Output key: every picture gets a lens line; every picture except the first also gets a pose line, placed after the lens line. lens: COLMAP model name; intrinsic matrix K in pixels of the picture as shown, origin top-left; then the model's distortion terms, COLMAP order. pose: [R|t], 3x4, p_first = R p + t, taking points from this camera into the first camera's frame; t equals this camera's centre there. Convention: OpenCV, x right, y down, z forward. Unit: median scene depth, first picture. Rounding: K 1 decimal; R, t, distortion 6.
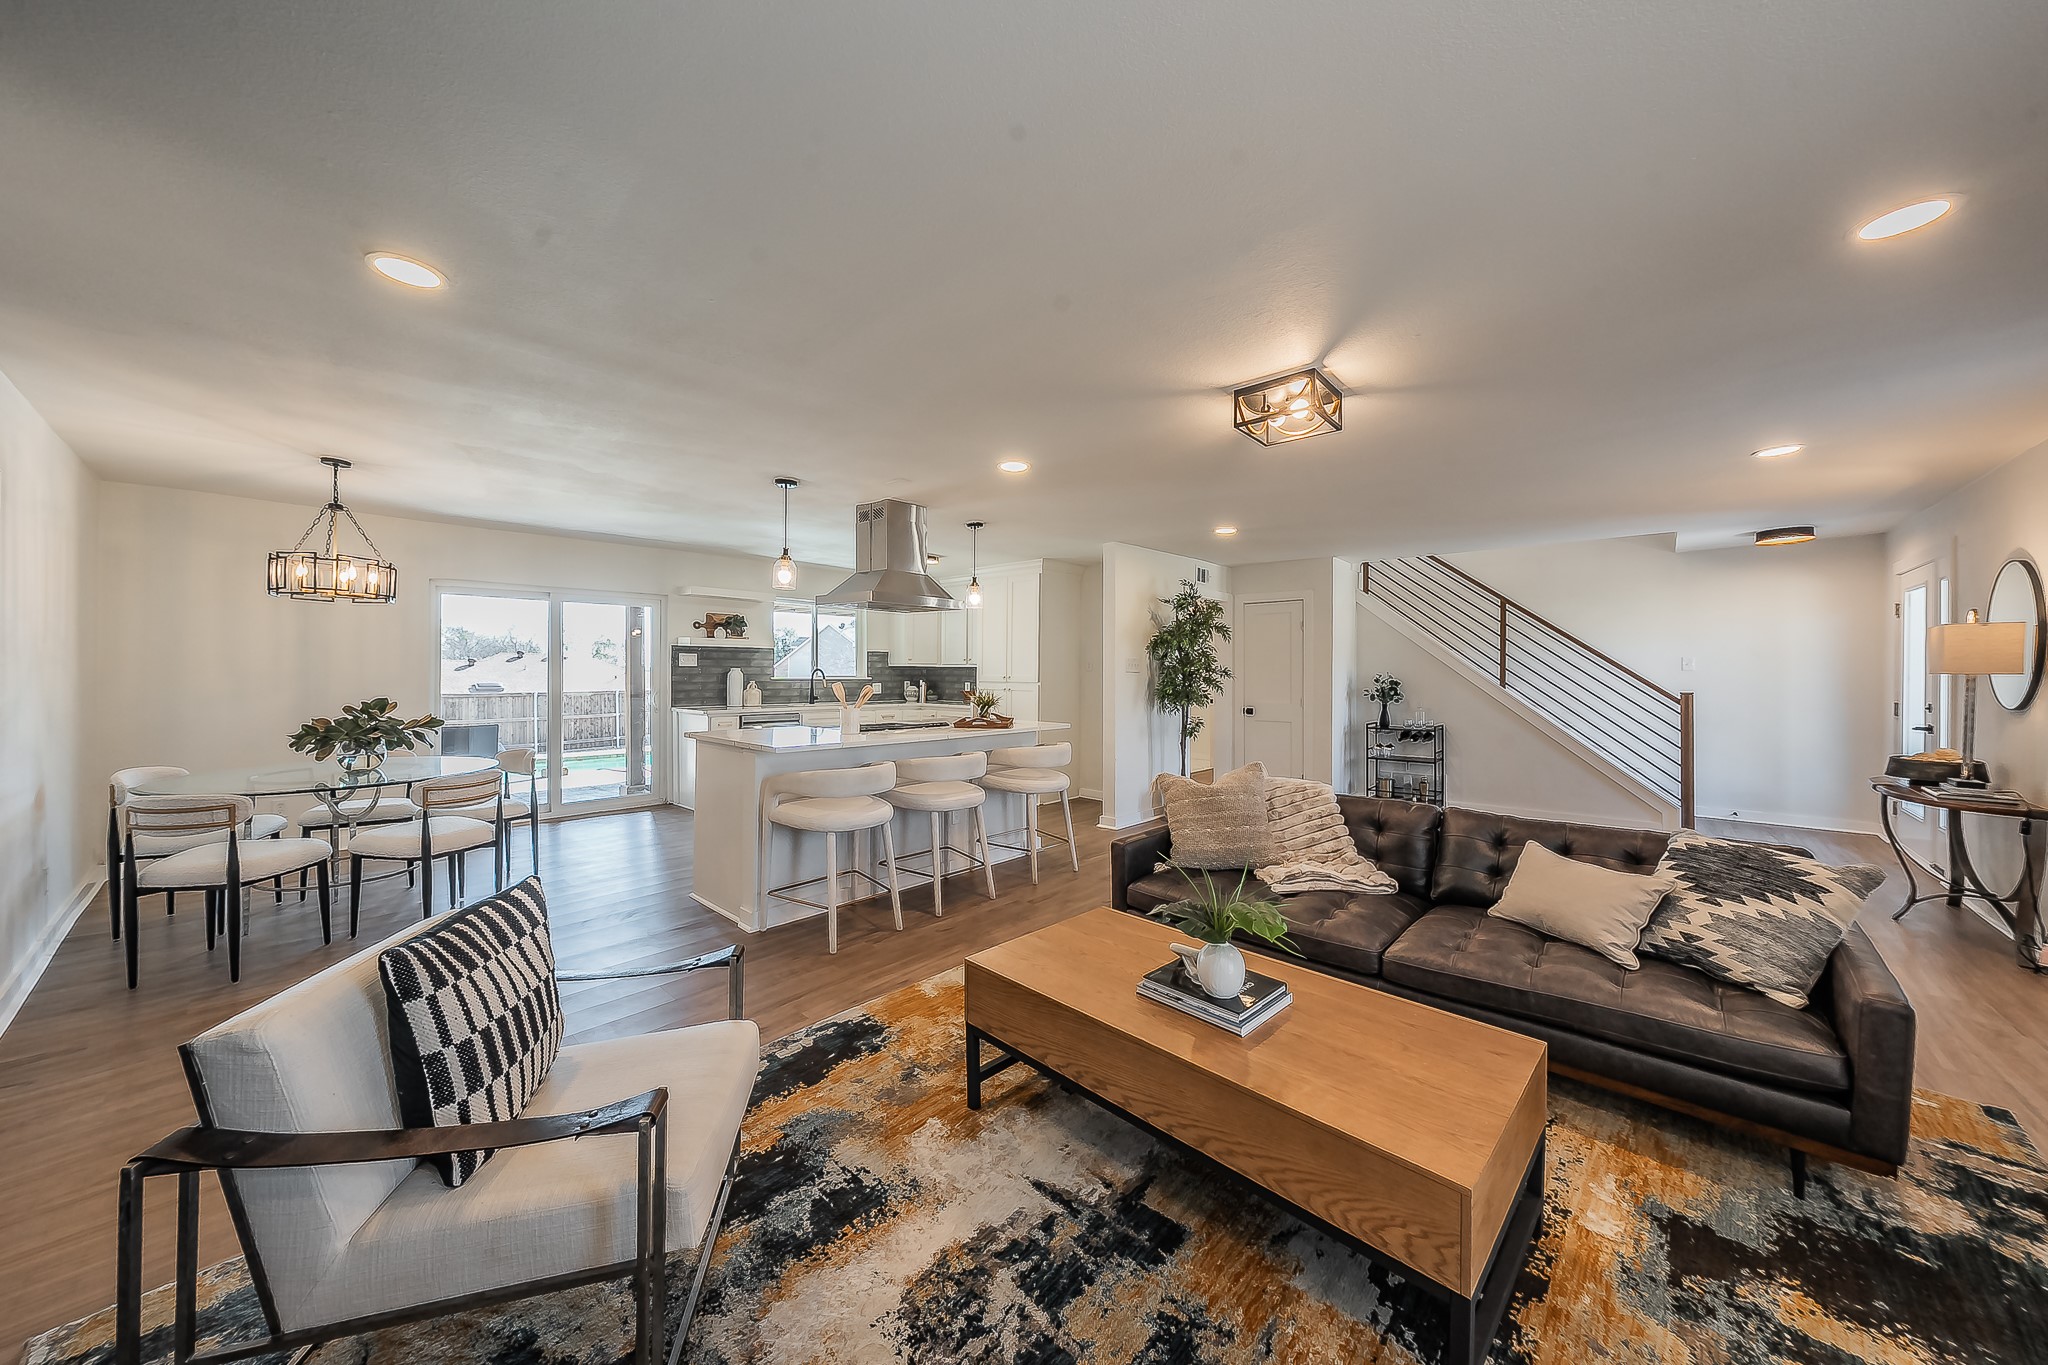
lens RADIAL K [[688.5, 0, 1011.0], [0, 688.5, 664.0], [0, 0, 1]] dist [0.002543, -0.000274]
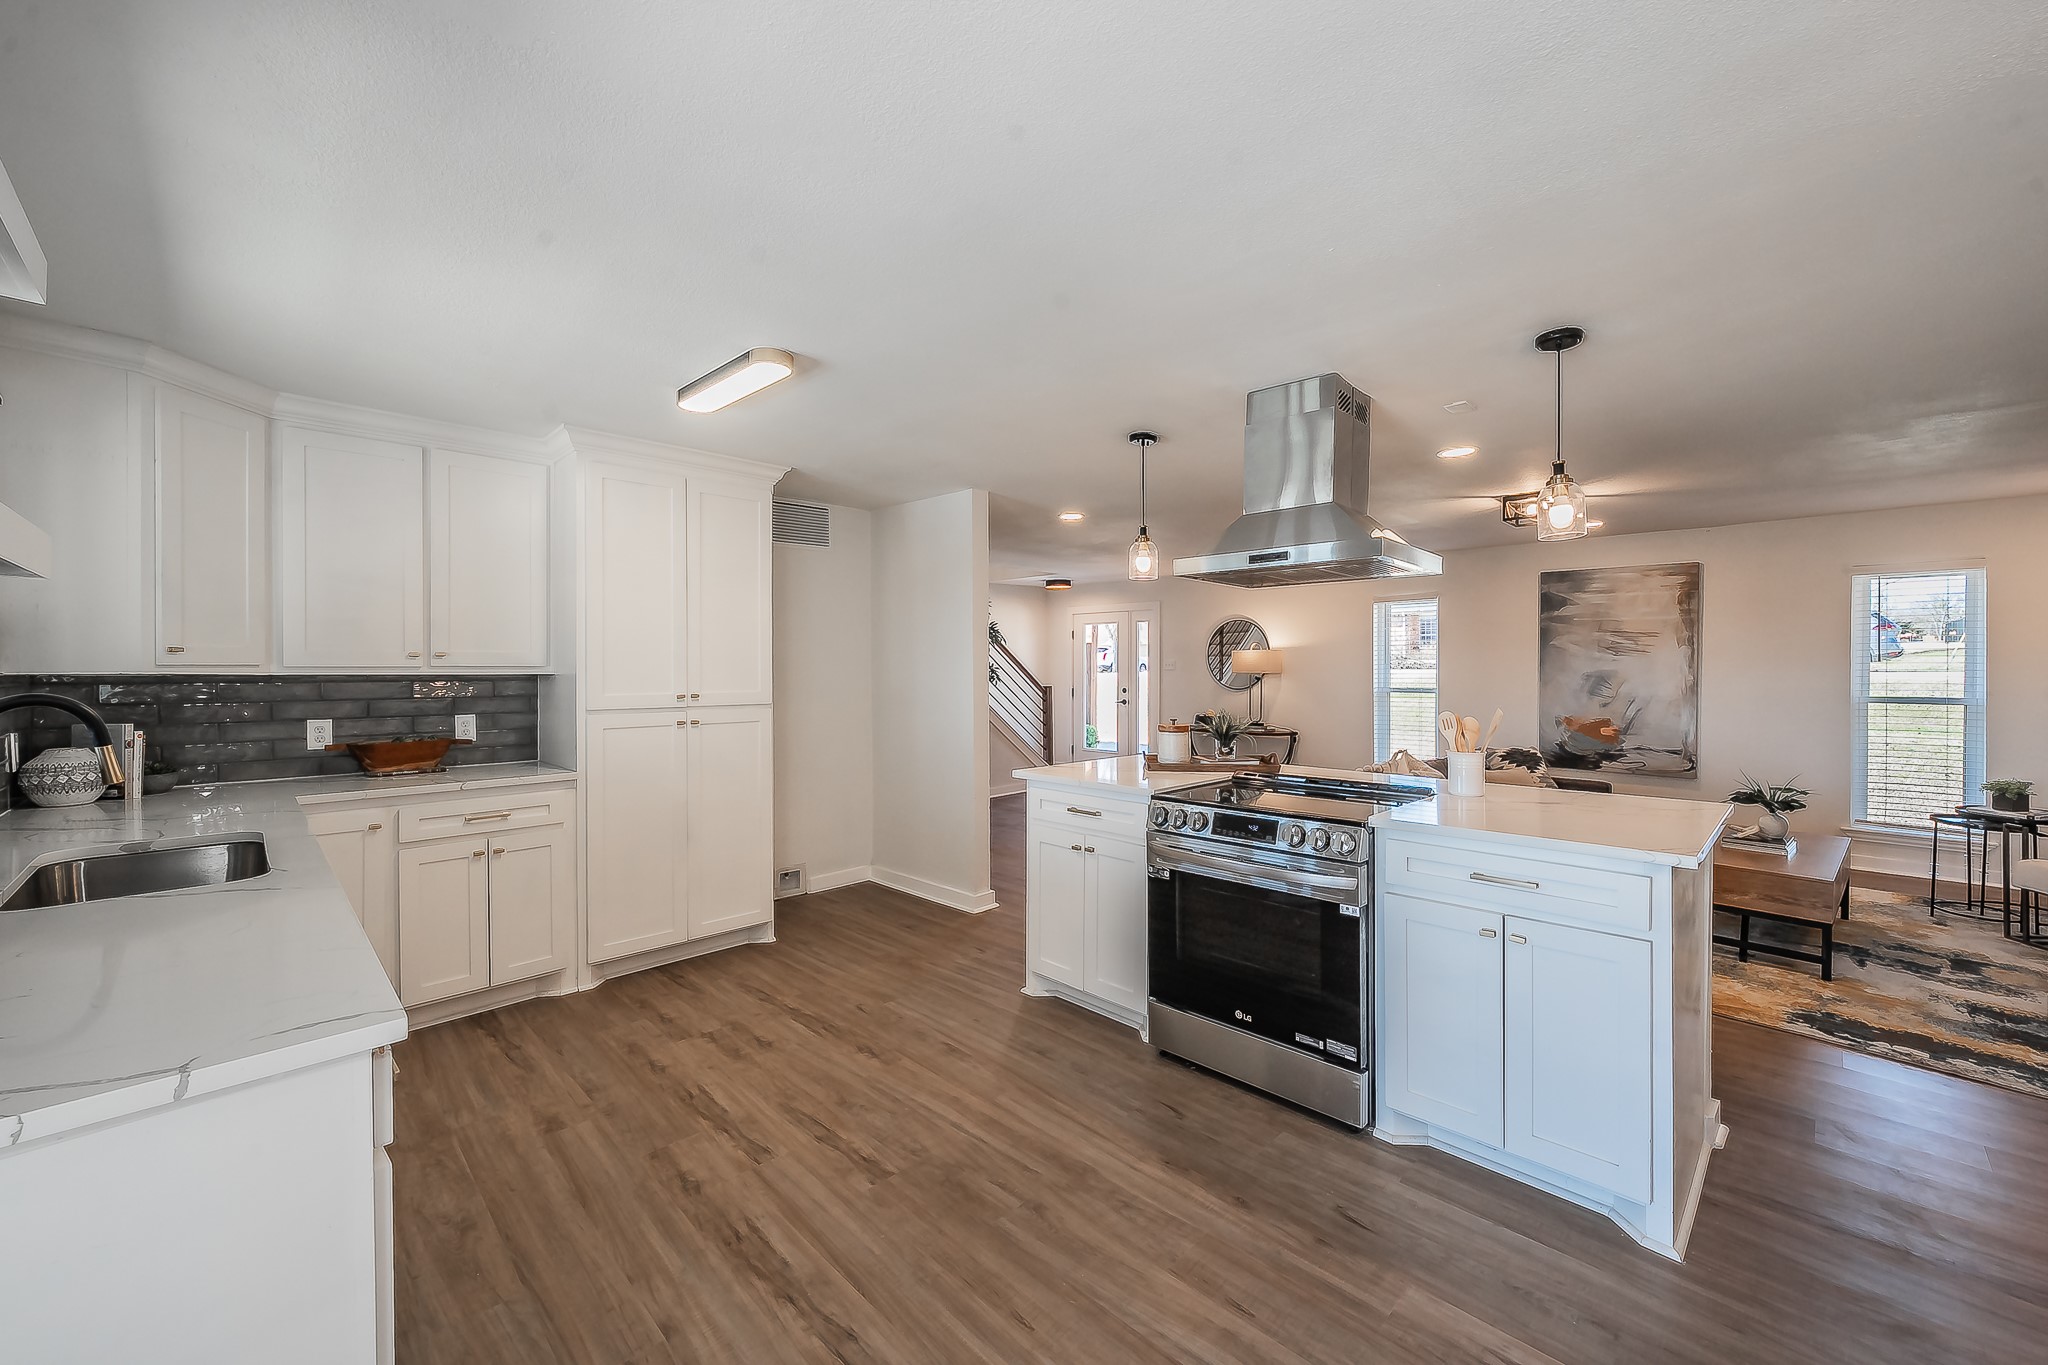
lens RADIAL K [[781.4, 0, 1078.0], [0, 781.4, 667.5], [0, 0, 1]] dist [0.001569, 0.001594]
pose [[0.039568, -0.003305, 0.999211, -0.572137], [-0.008297, 0.999959, 0.003636, -0.004017], [-0.999182, -0.008434, 0.039539, 0.815460]]
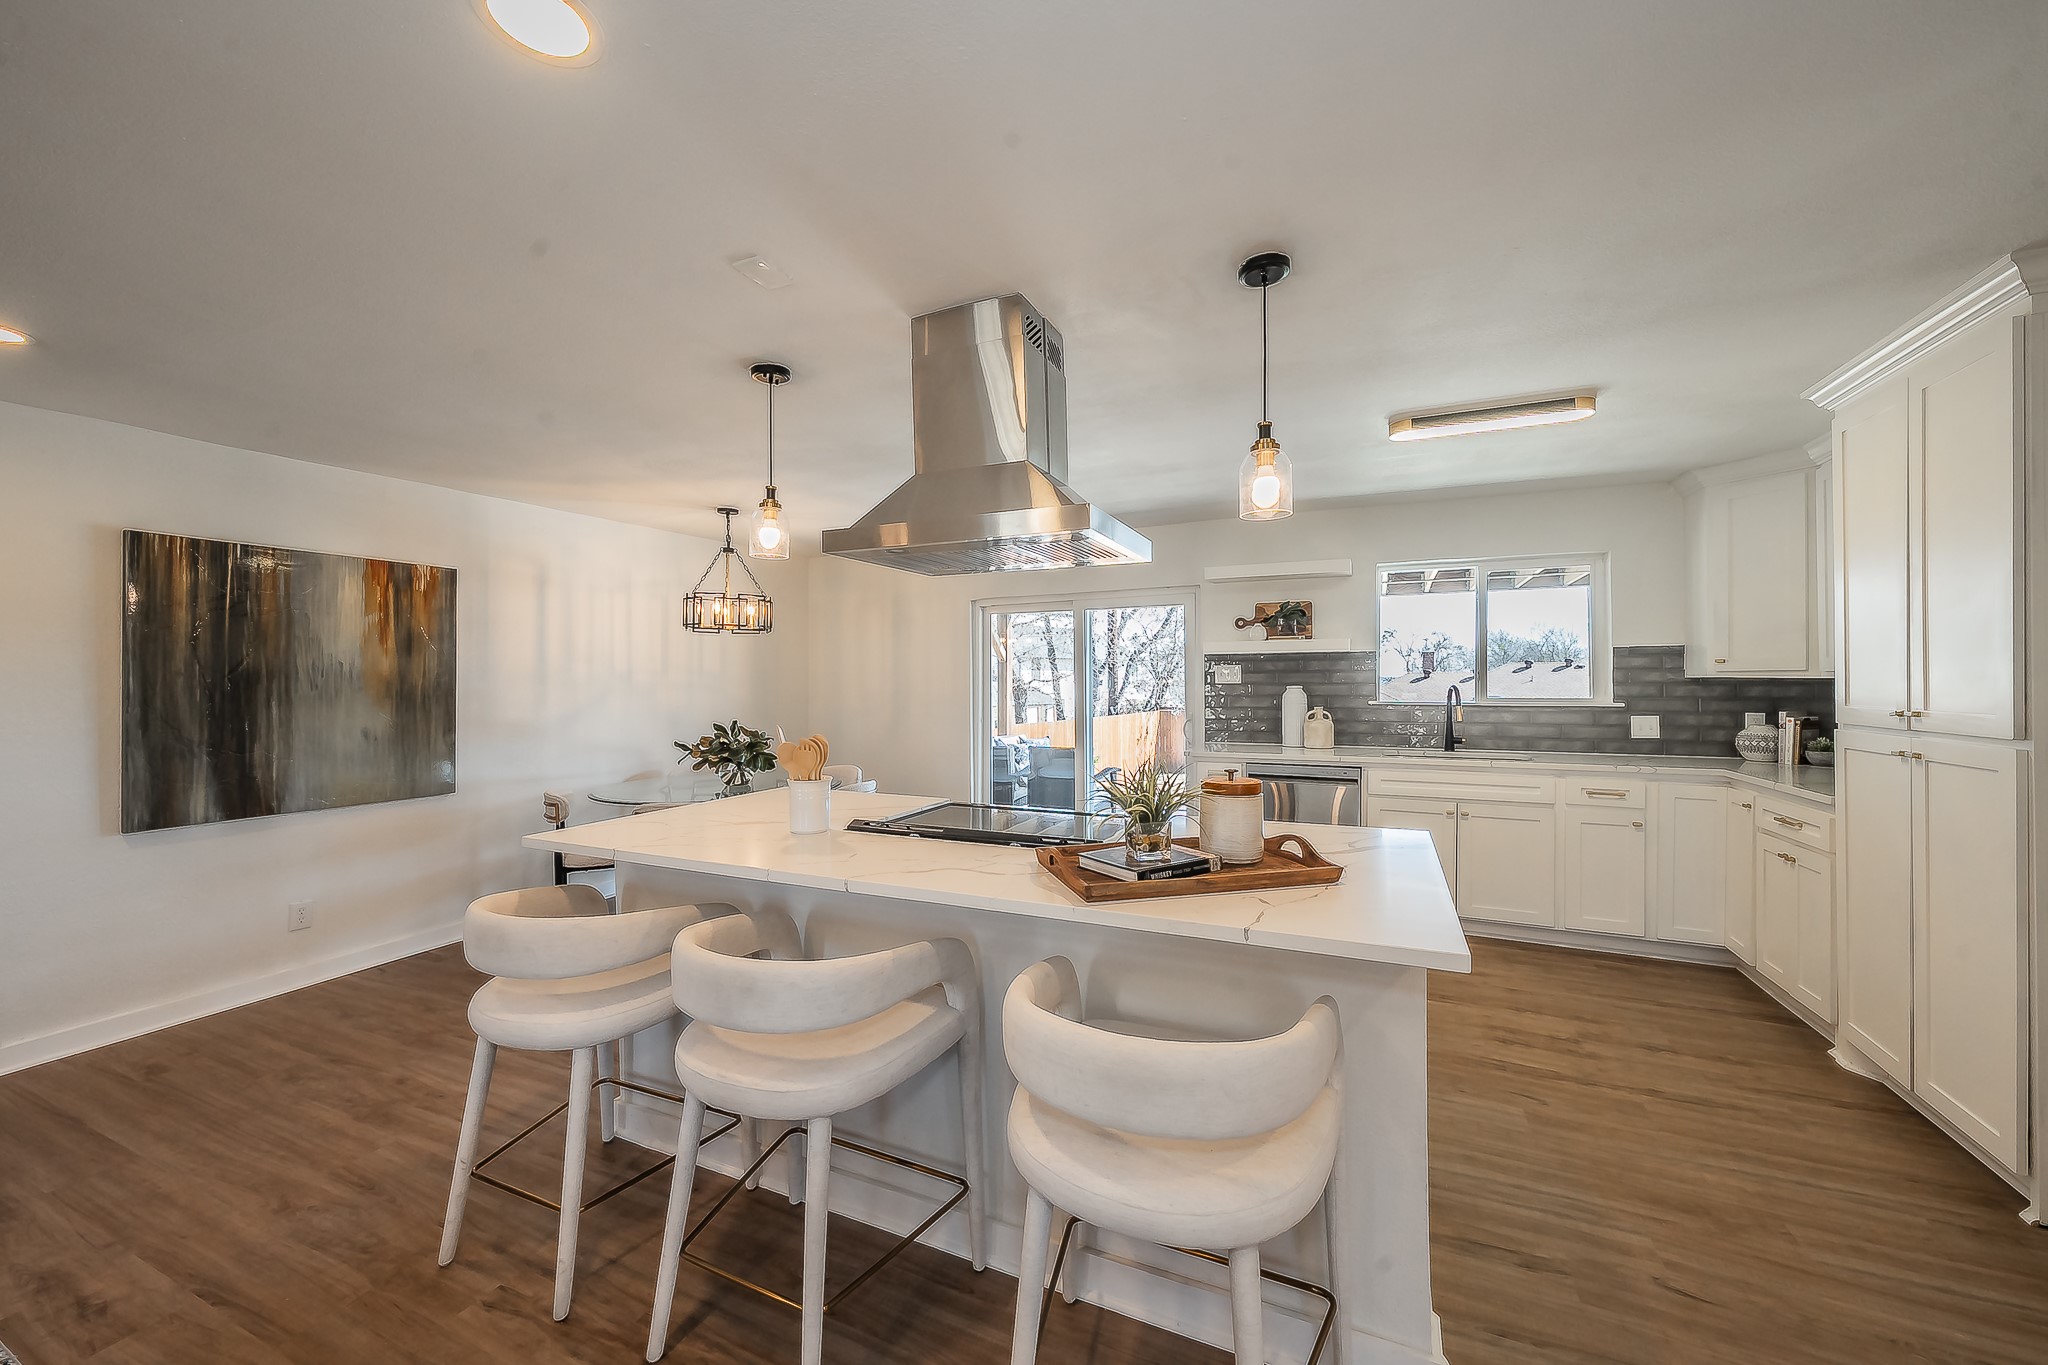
lens RADIAL K [[781.4, 0, 1039.5], [0, 781.4, 678.0], [0, 0, 1]] dist [0.001569, 0.001594]
pose [[0.307208, -0.011876, -0.951568, 0.220770], [0.017620, 0.999822, -0.006790, -0.000305], [0.951479, -0.014681, 0.307363, 0.613093]]
